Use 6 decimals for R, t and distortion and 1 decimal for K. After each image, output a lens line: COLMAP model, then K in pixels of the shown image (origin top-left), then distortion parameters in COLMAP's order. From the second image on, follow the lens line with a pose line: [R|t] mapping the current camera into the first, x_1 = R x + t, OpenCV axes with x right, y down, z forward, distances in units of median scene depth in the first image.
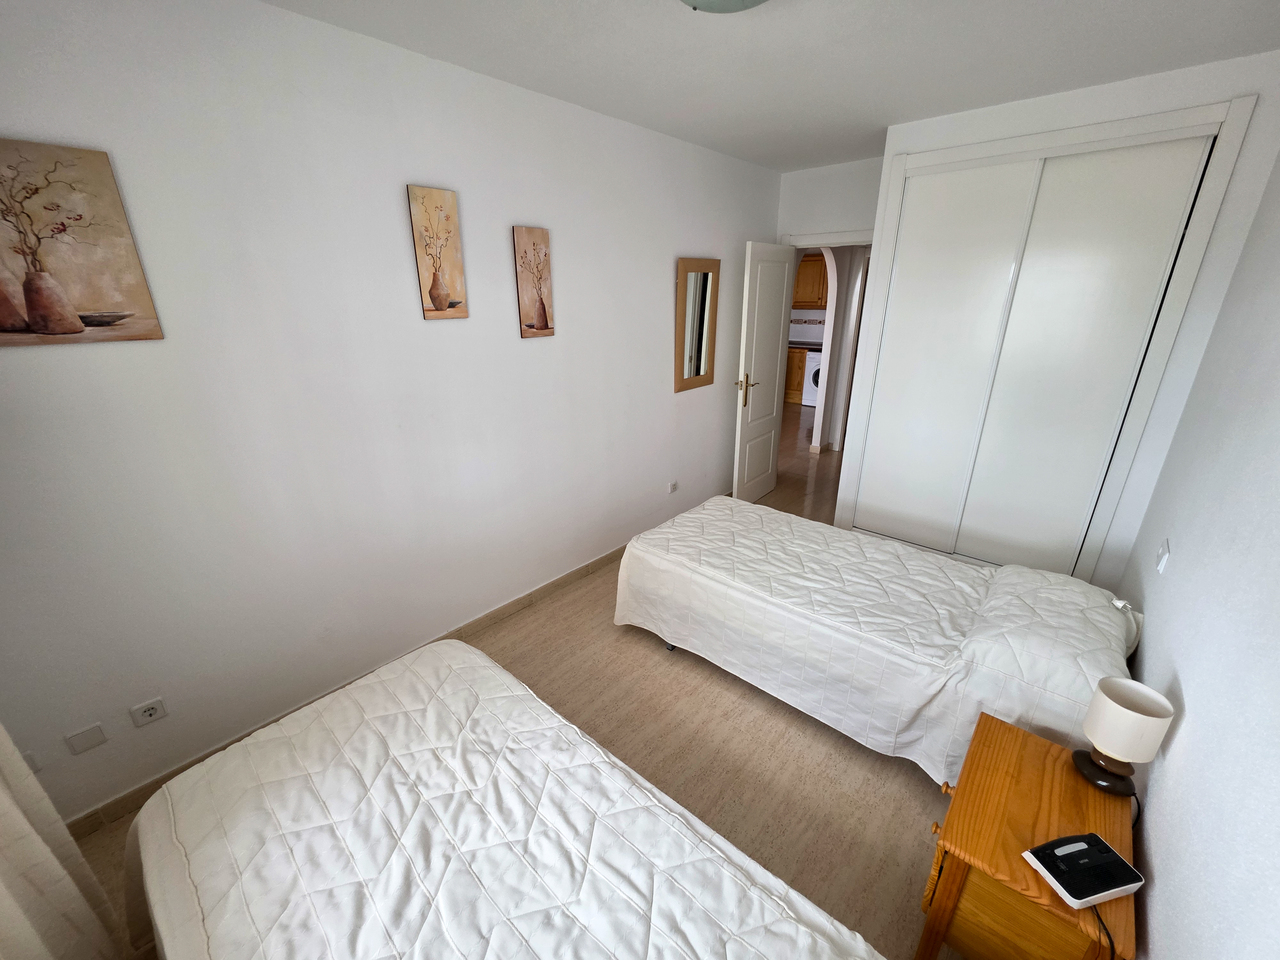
lens RADIAL K [[510.1, 0, 642.0], [0, 510.1, 487.4], [0, 0, 1]] dist [0.001319, 0.000040]
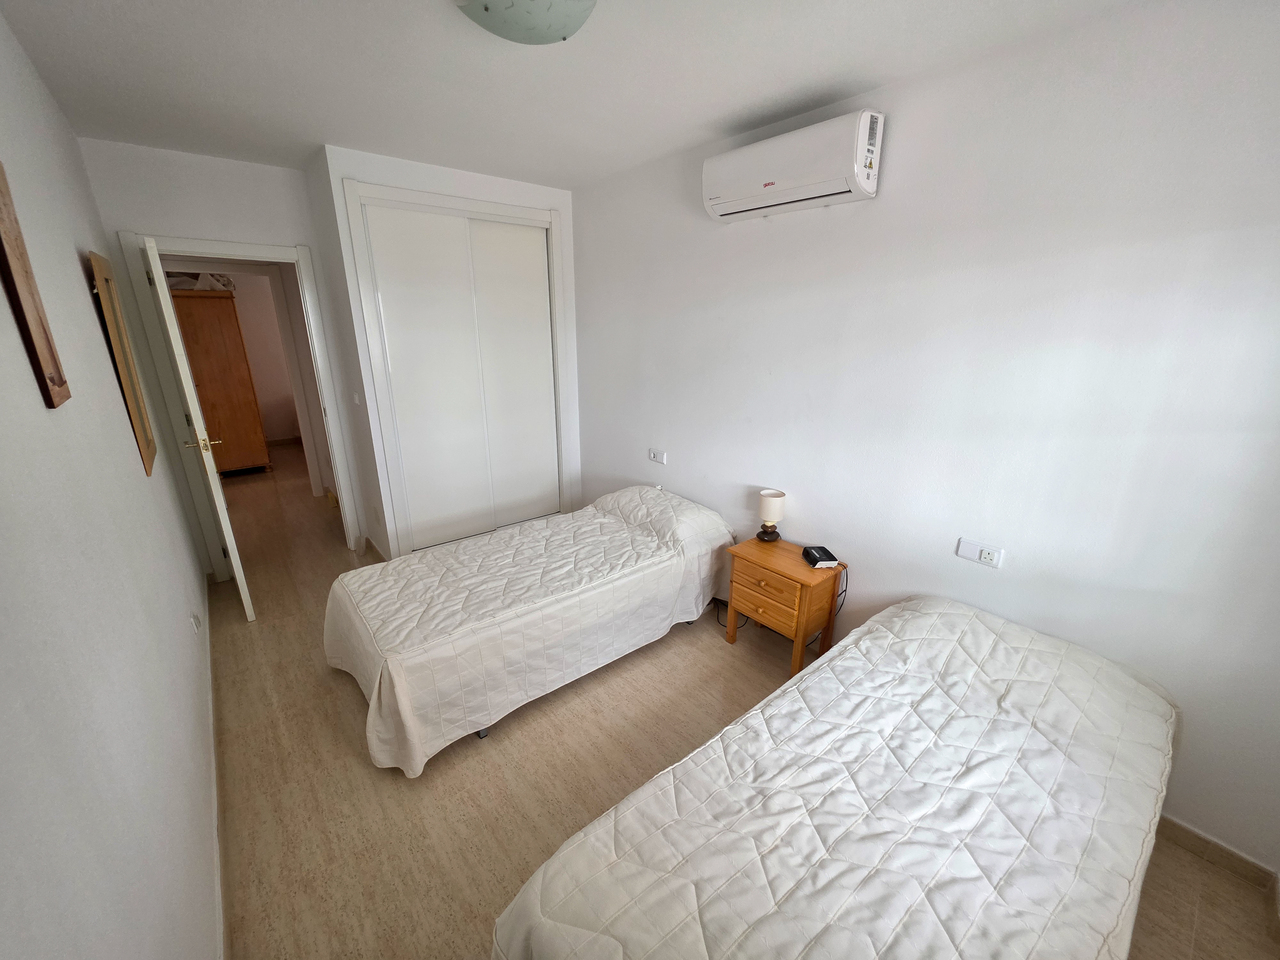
lens RADIAL K [[510.1, 0, 642.0], [0, 510.1, 487.4], [0, 0, 1]] dist [0.001319, 0.000040]
pose [[0.154034, -0.300547, 0.941247, -0.737191], [0.344978, 0.909025, 0.233803, -0.204102], [-0.925885, 0.288696, 0.243703, 0.575705]]
